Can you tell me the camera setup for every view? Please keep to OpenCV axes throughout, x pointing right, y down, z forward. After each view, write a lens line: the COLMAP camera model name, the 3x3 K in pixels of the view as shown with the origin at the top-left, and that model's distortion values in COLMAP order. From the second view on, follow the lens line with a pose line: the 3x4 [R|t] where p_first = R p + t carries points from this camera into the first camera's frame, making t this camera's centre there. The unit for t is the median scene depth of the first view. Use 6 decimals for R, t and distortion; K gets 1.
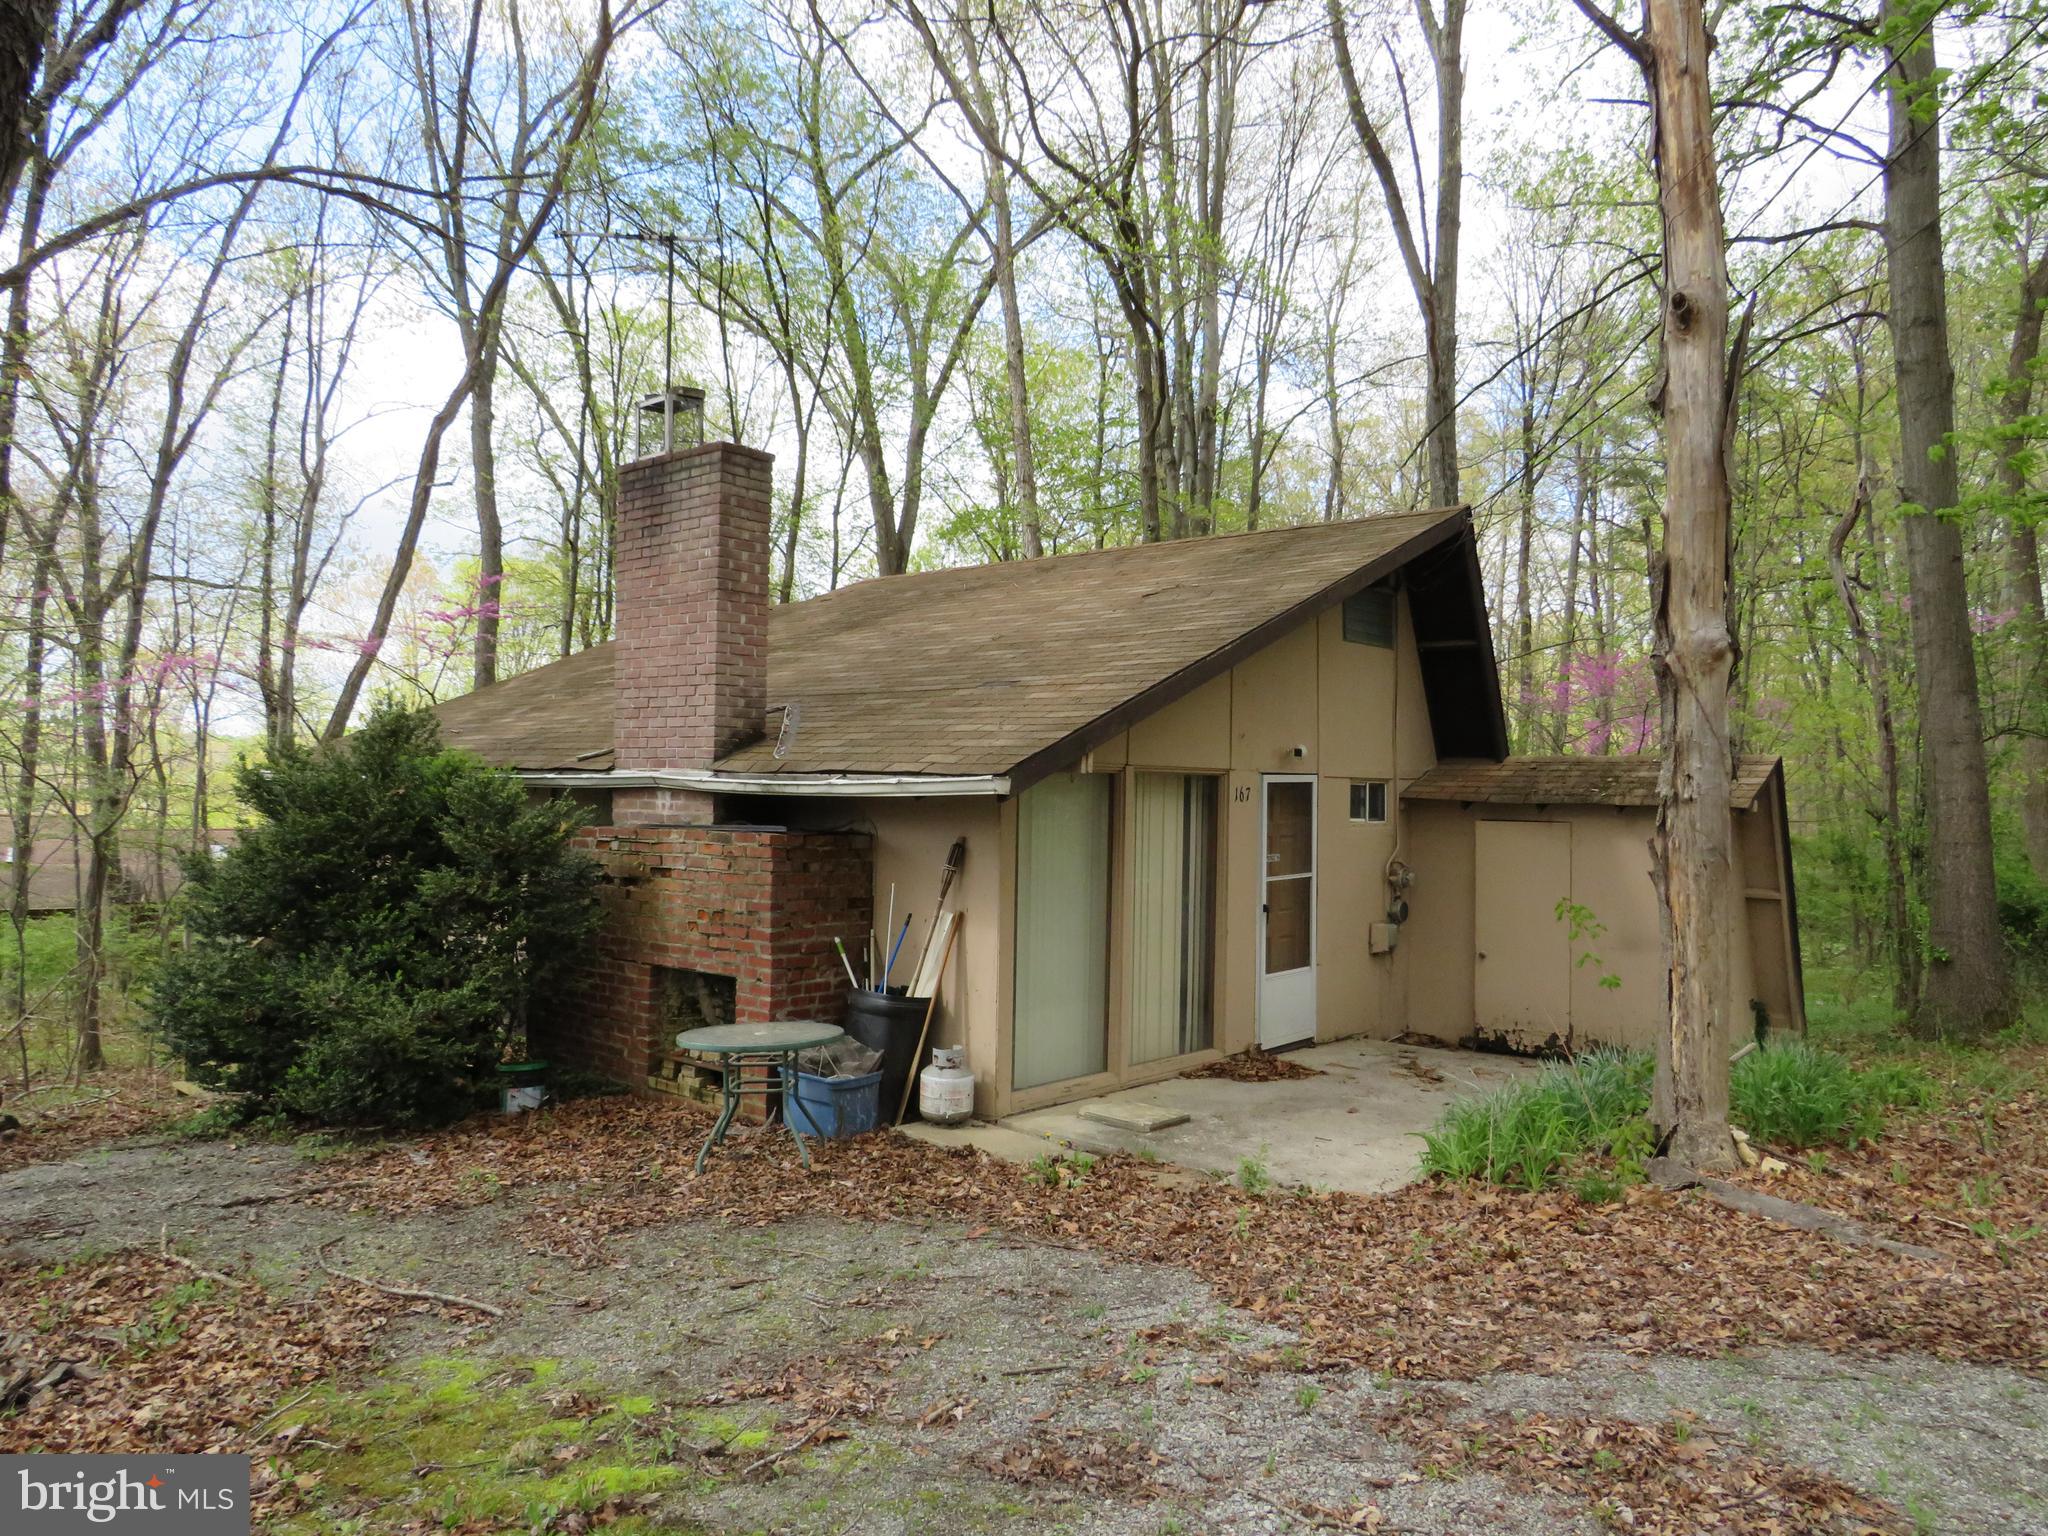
lens RADIAL K [[1445.9, 0, 1024.0], [0, 1445.9, 768.0], [0, 0, 1]] dist [-0.030678, 0.005282]
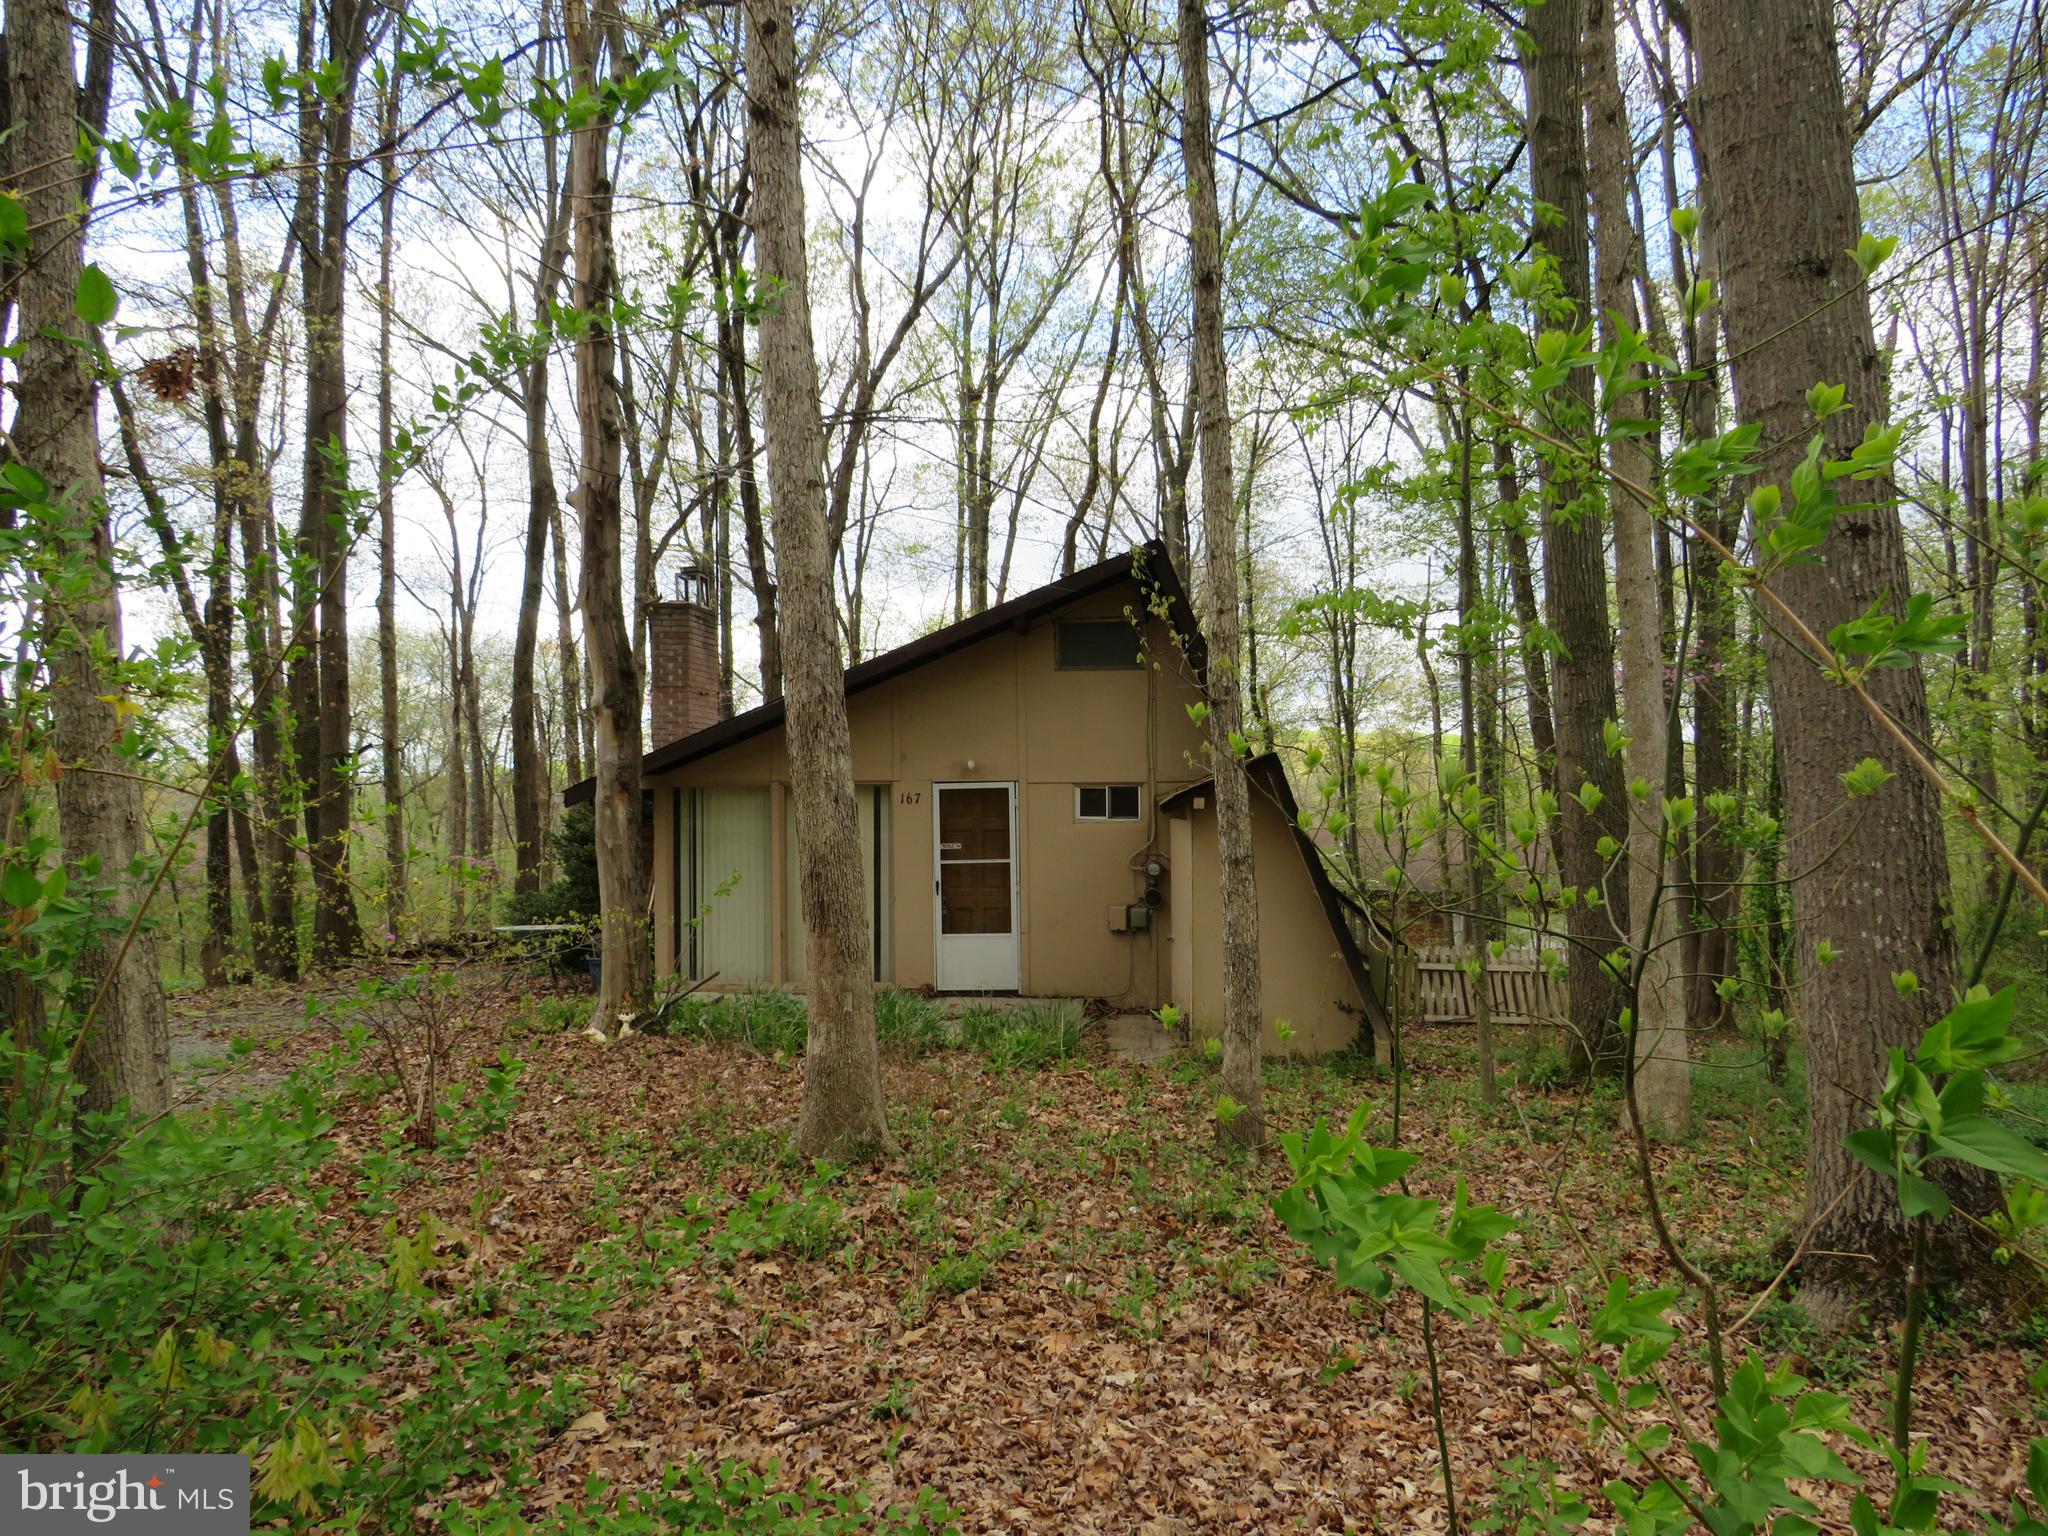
lens RADIAL K [[1445.9, 0, 1024.0], [0, 1445.9, 768.0], [0, 0, 1]] dist [-0.030678, 0.005282]
pose [[0.591413, -0.028748, -0.805856, 1.230212], [0.028290, 0.999489, -0.014893, 0.011675], [0.805872, -0.013990, 0.591924, 0.260668]]
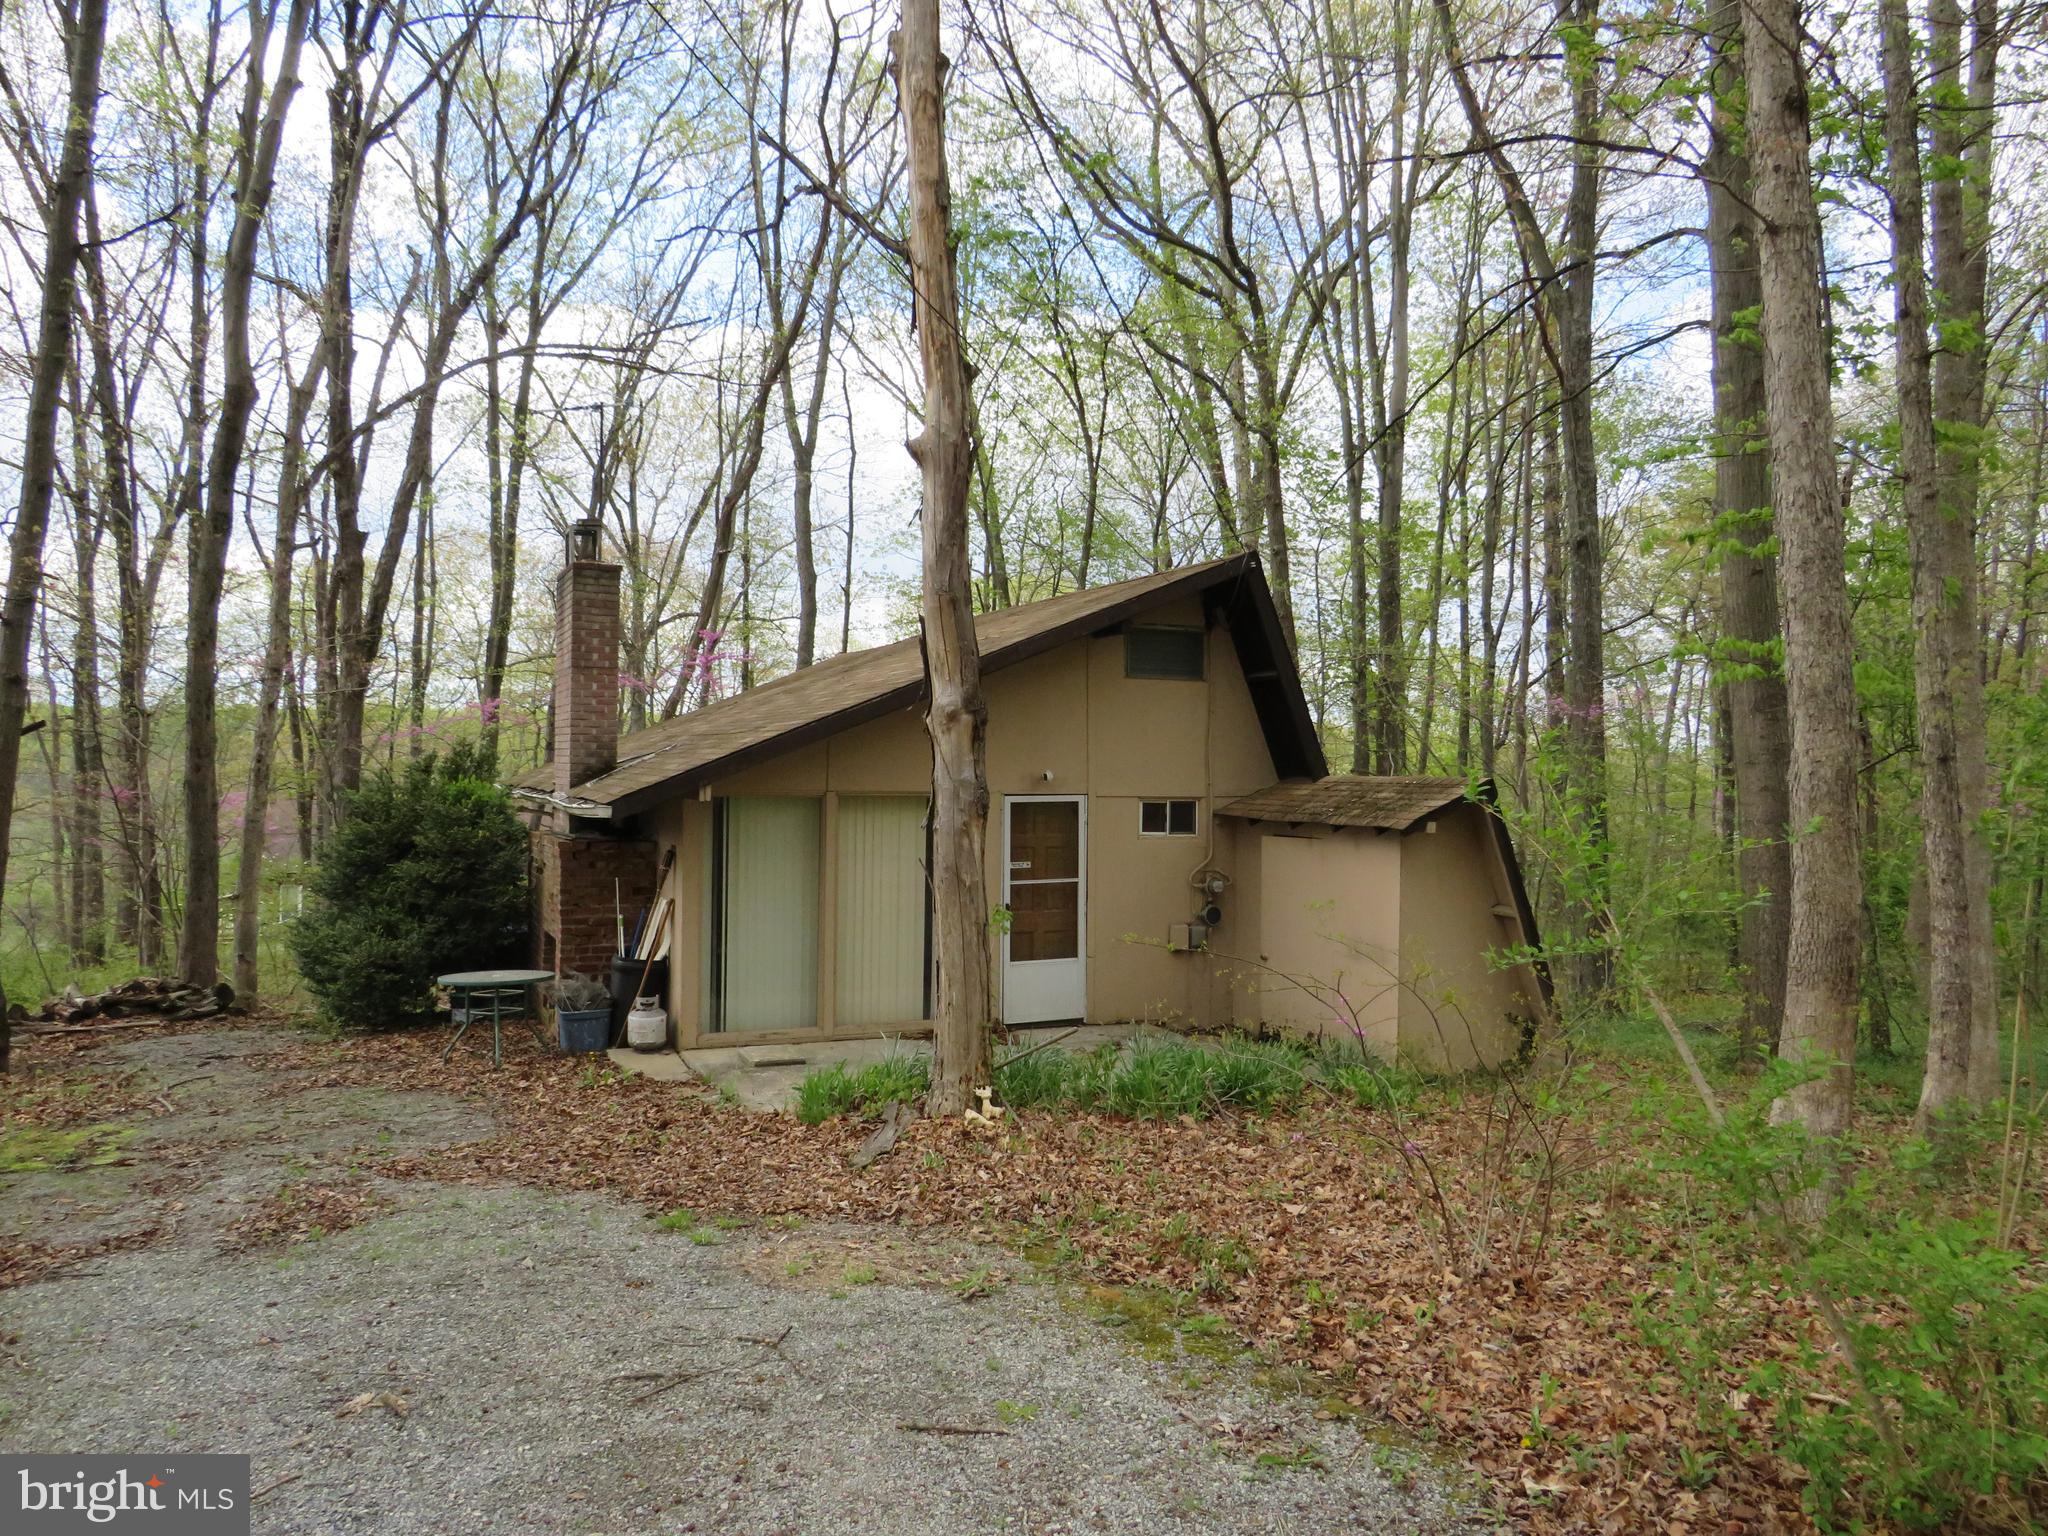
lens RADIAL K [[1445.9, 0, 1024.0], [0, 1445.9, 768.0], [0, 0, 1]] dist [-0.030678, 0.005282]
pose [[0.909467, -0.002788, -0.415767, 0.649118], [0.006014, 0.999961, 0.006450, -0.025373], [0.415733, -0.008367, 0.909448, -0.088397]]
